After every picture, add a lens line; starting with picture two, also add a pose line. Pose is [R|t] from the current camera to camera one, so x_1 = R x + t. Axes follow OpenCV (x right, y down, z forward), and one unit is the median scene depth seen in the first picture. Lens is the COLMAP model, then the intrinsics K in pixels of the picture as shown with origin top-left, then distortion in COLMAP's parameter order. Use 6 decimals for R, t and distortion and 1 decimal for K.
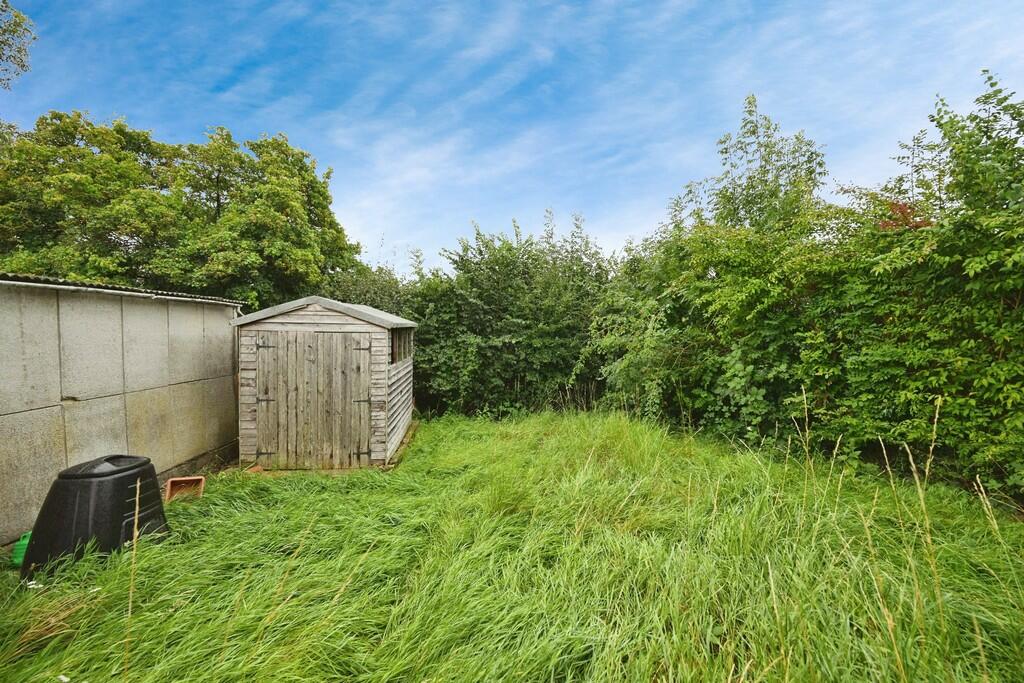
lens RADIAL K [[401.0, 0, 513.1], [0, 401.0, 338.1], [0, 0, 1]] dist [0.000978, -0.000022]
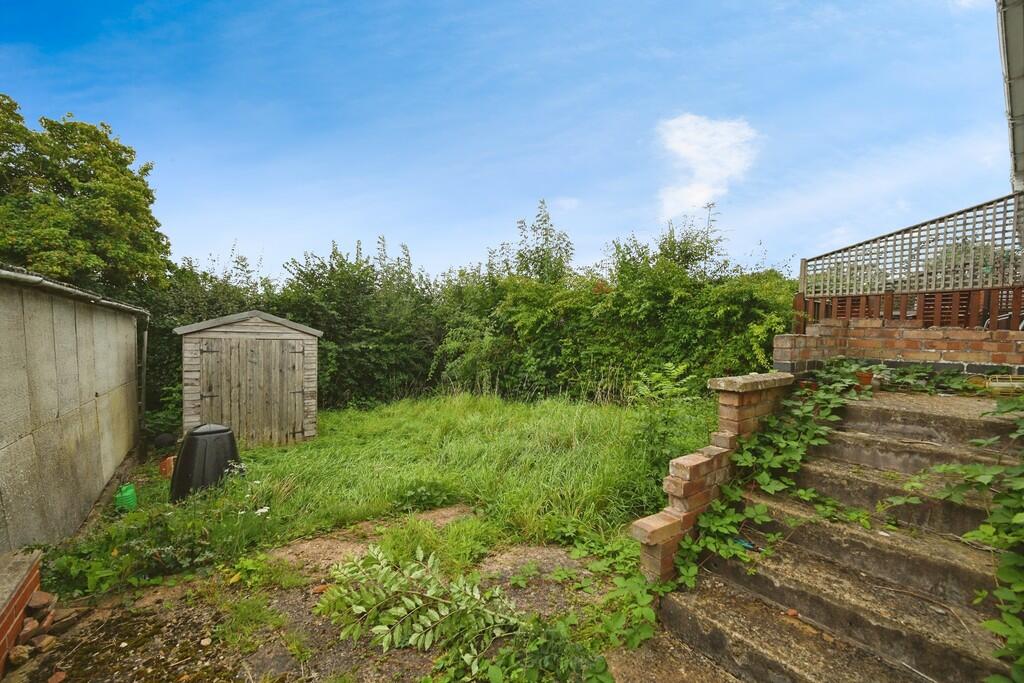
lens RADIAL K [[401.0, 0, 513.1], [0, 401.0, 338.1], [0, 0, 1]] dist [0.000978, -0.000022]
pose [[0.851047, 0.001857, 0.525087, -0.462159], [0.007593, 0.999846, -0.015842, 0.007319], [-0.525035, 0.017469, 0.850901, -0.477674]]
